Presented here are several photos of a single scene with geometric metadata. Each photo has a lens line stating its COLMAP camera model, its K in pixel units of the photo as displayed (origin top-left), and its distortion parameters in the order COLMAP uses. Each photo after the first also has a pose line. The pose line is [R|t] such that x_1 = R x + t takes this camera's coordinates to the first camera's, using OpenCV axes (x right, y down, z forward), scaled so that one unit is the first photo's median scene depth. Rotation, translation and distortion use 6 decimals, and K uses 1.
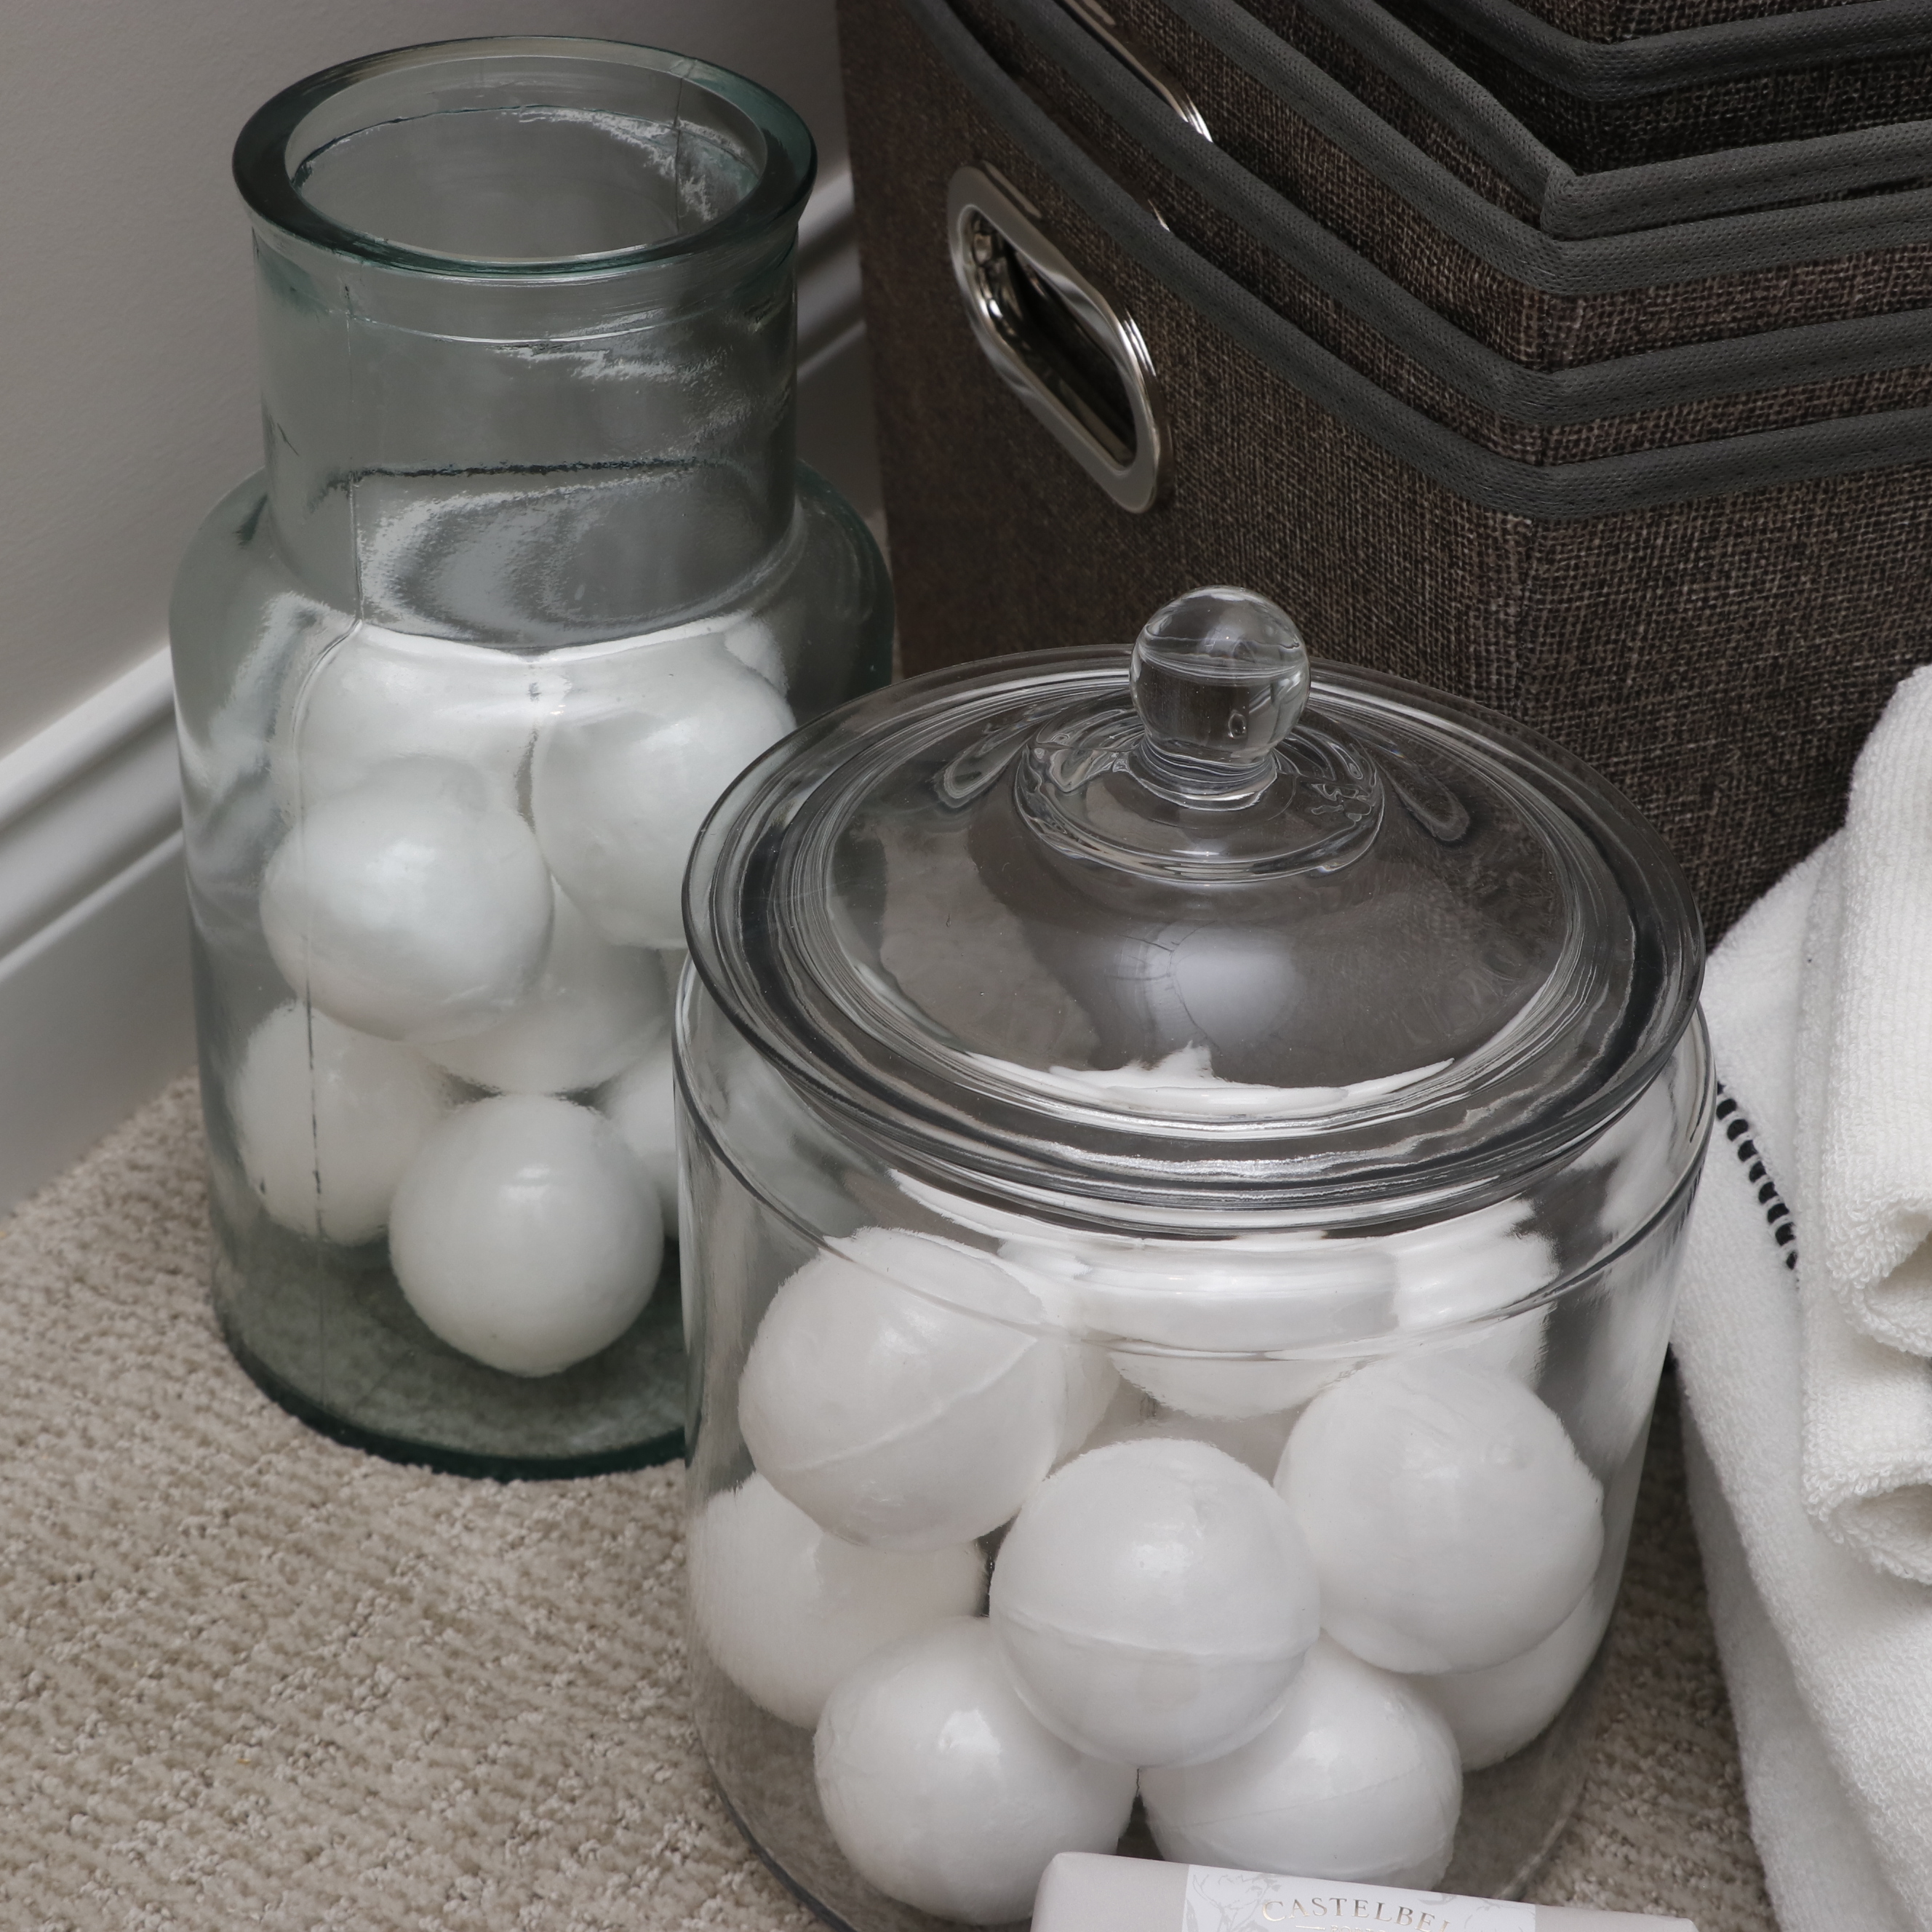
lens RADIAL K [[4876.9, 0, 972.2], [0, 4876.9, 957.9], [0, 0, 1]] dist [0.082832, 0.000000]
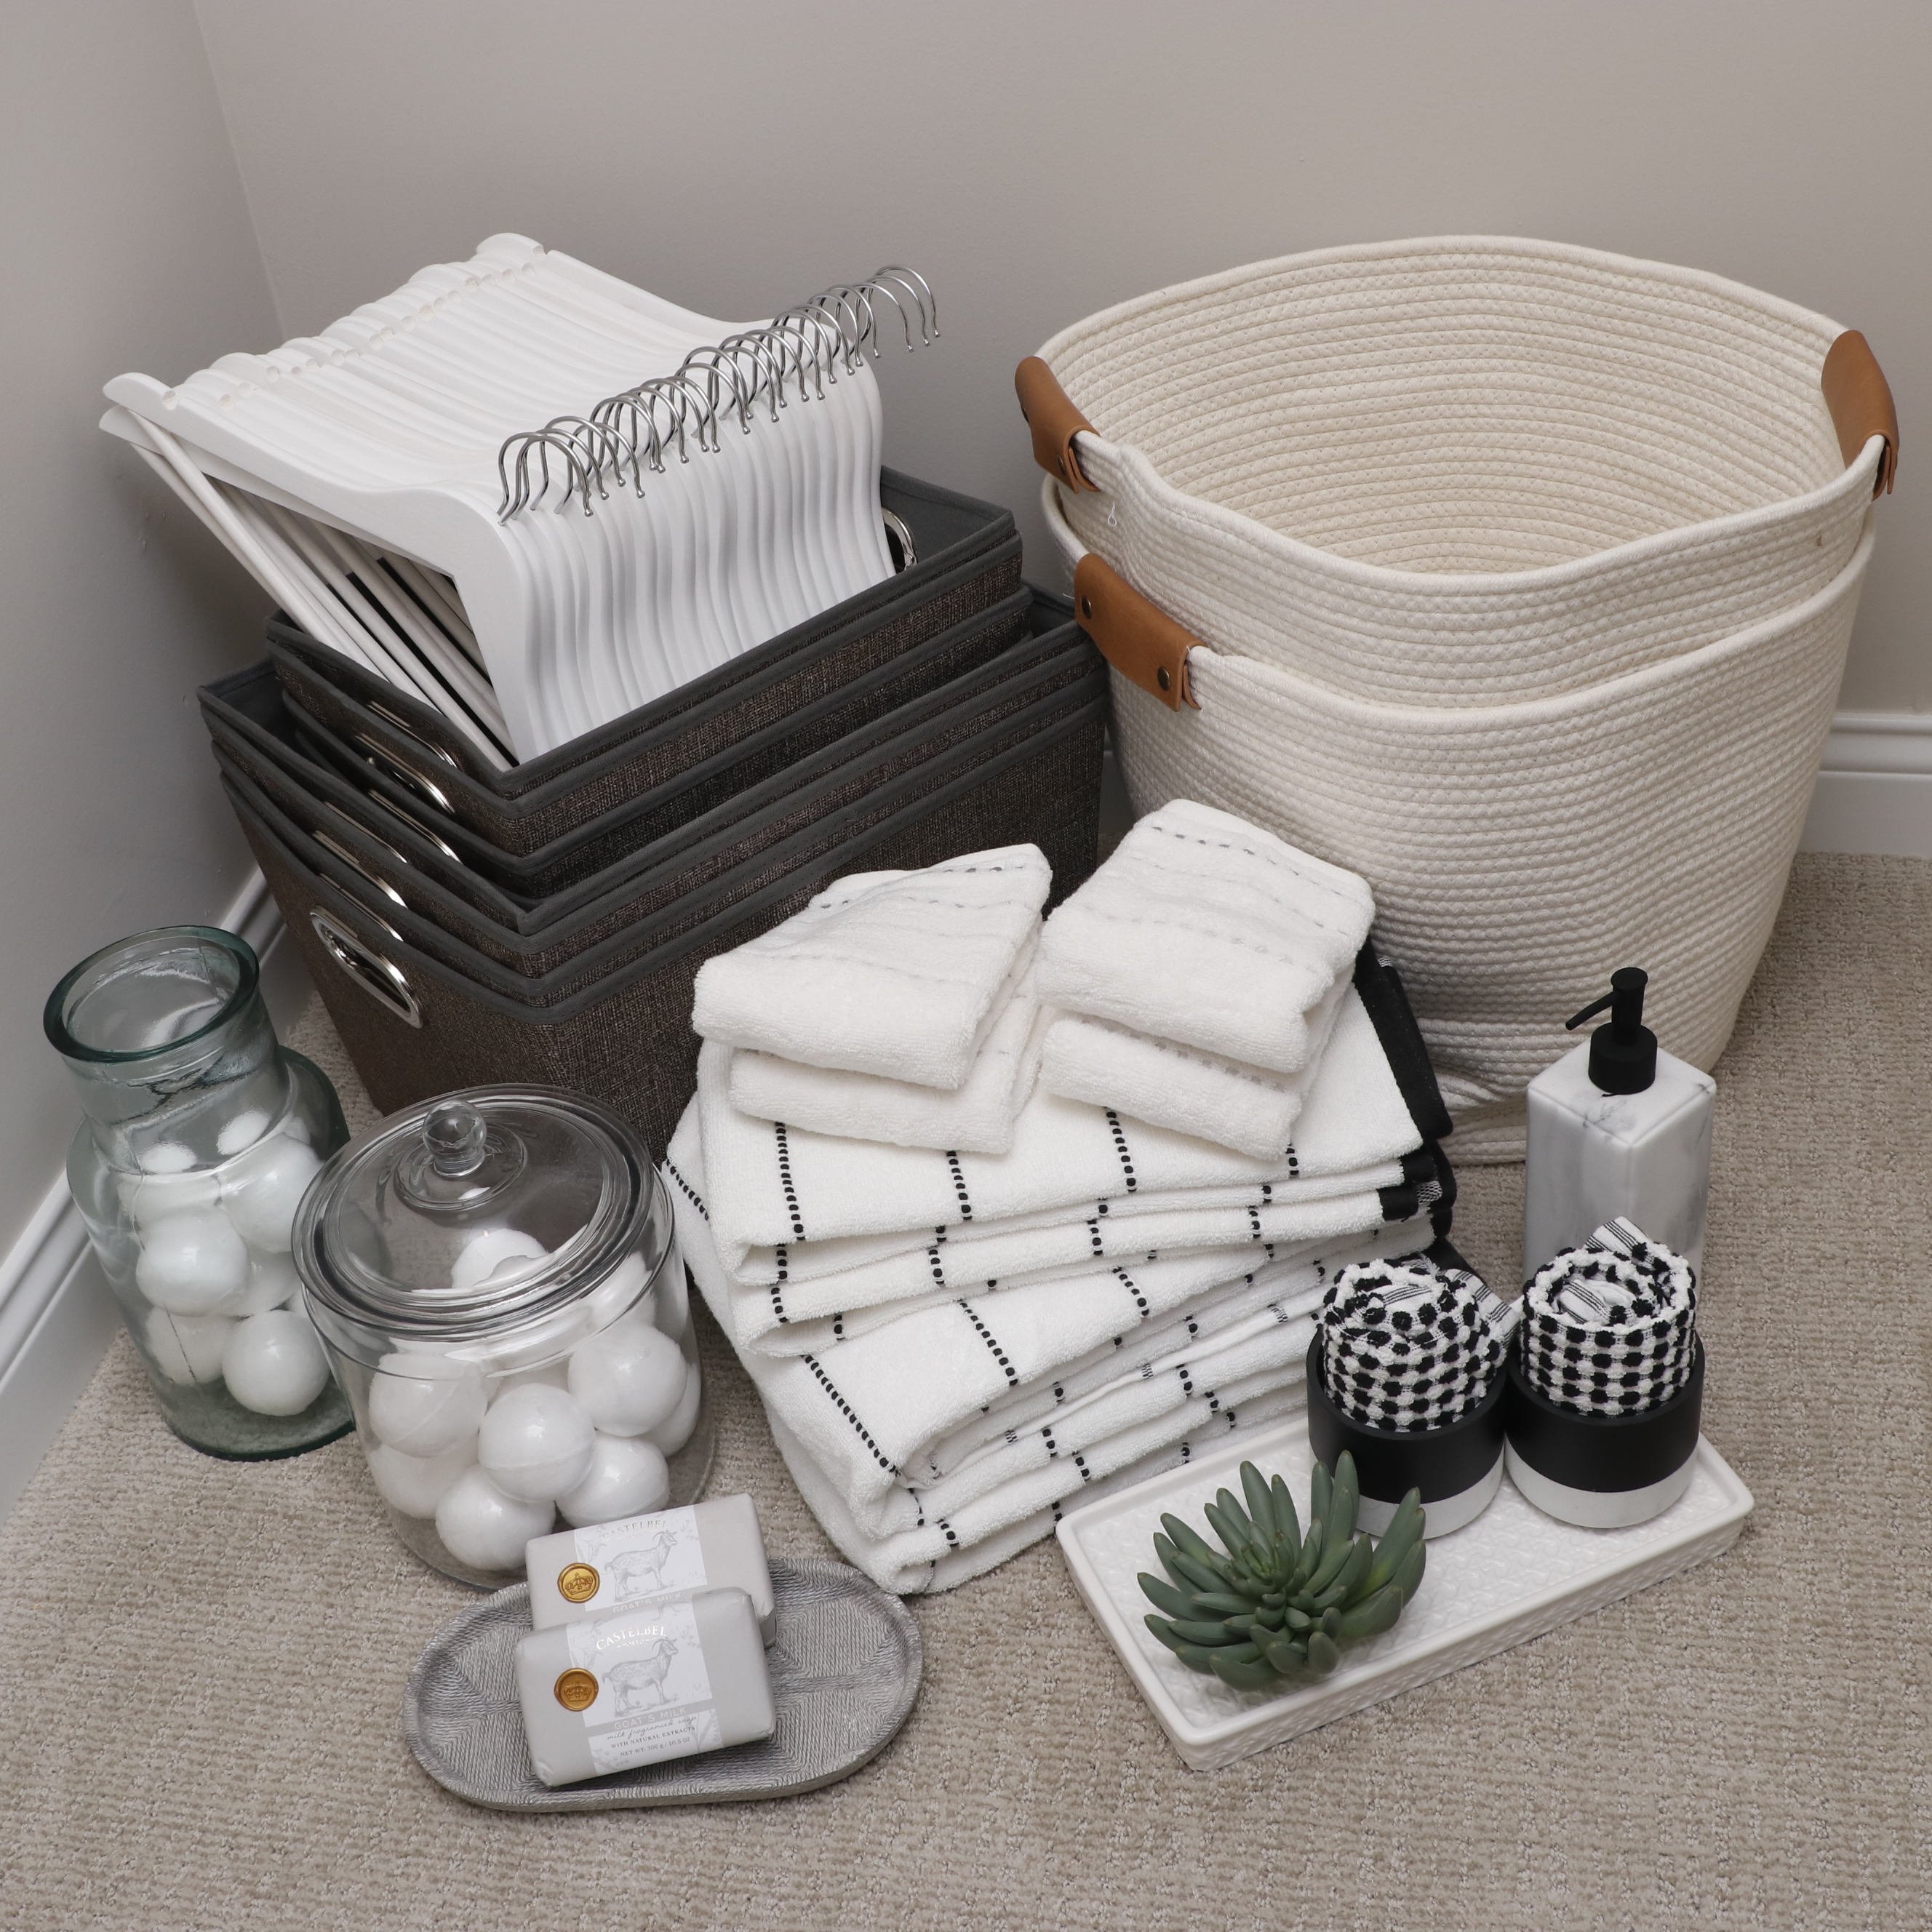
lens RADIAL K [[2884.9, 0, 967.5], [0, 2884.9, 980.5], [0, 0, 1]] dist [-0.097296, 0.000000]
pose [[0.942604, -0.298142, 0.150363, 0.094169], [0.288739, 0.953939, 0.081422, -0.168691], [-0.167712, -0.033333, 0.985272, -0.596050]]
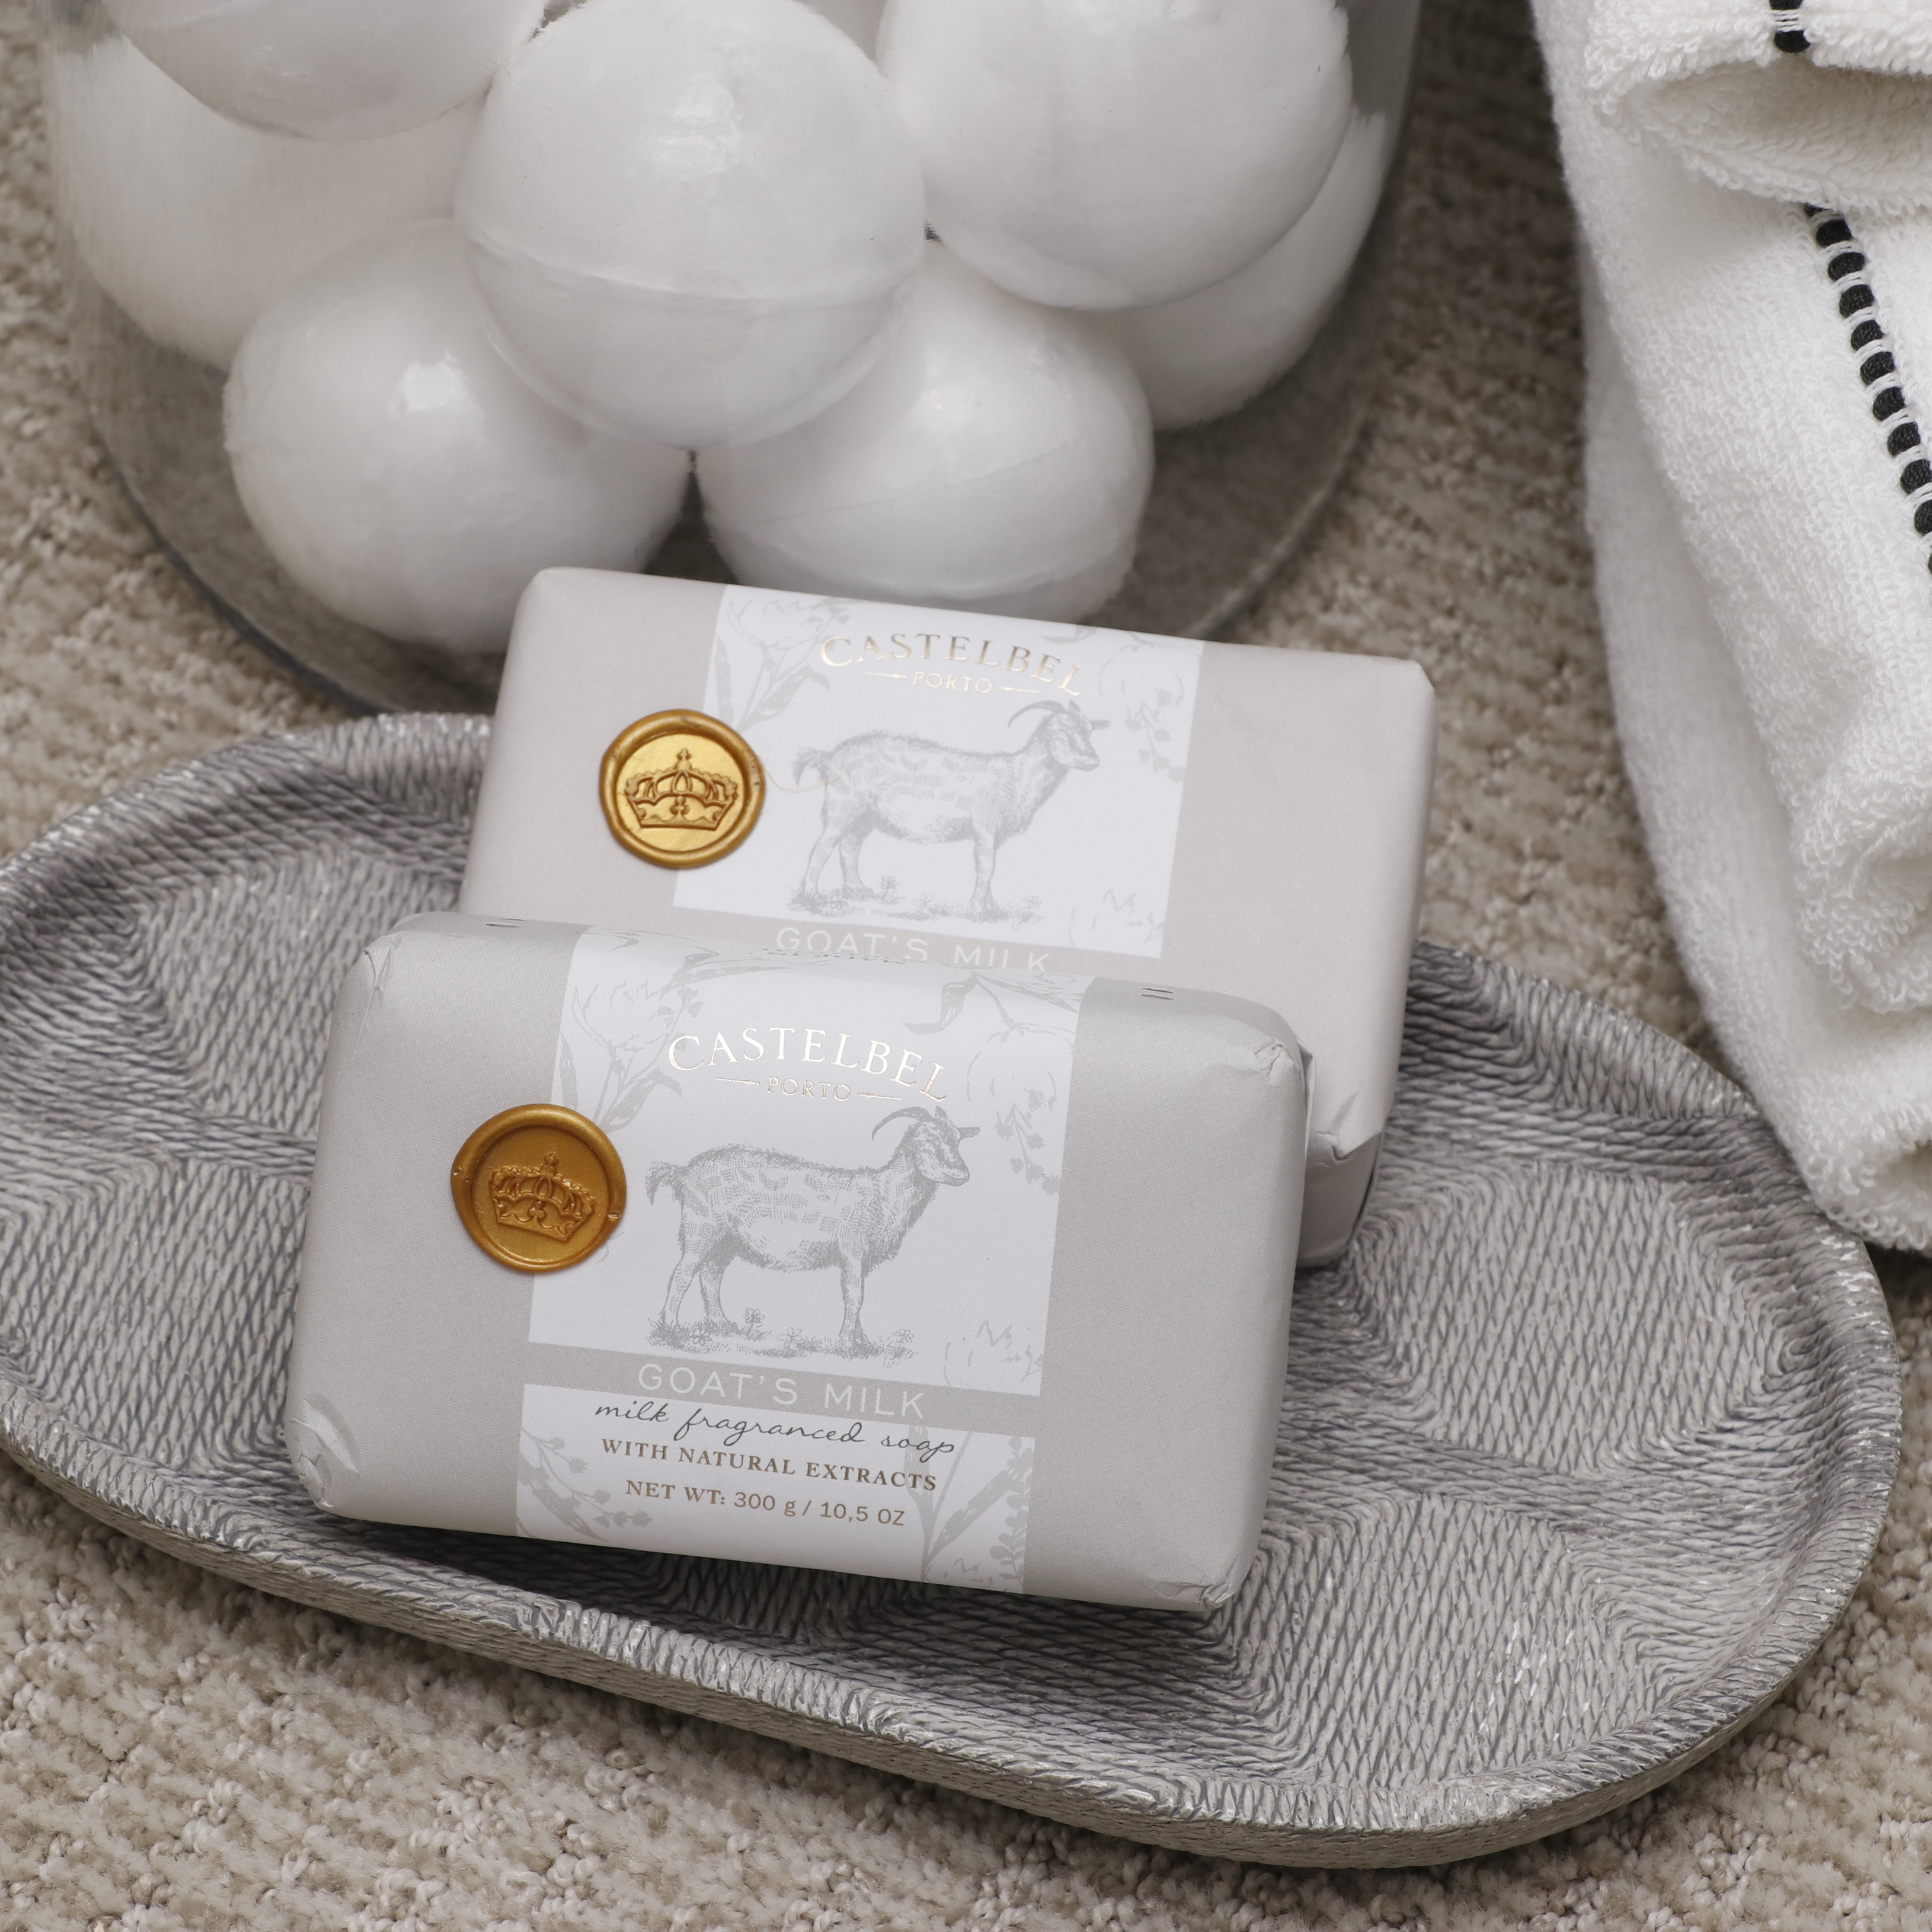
lens RADIAL K [[8914.7, 0, 972.9], [0, 8914.7, 972.2], [0, 0, 1]] dist [0.435967, 0.000000]
pose [[0.999856, 0.002738, -0.016725, 0.092546], [0.001719, 0.965392, 0.260798, -0.090227], [0.016860, -0.260790, 0.965248, -0.244653]]
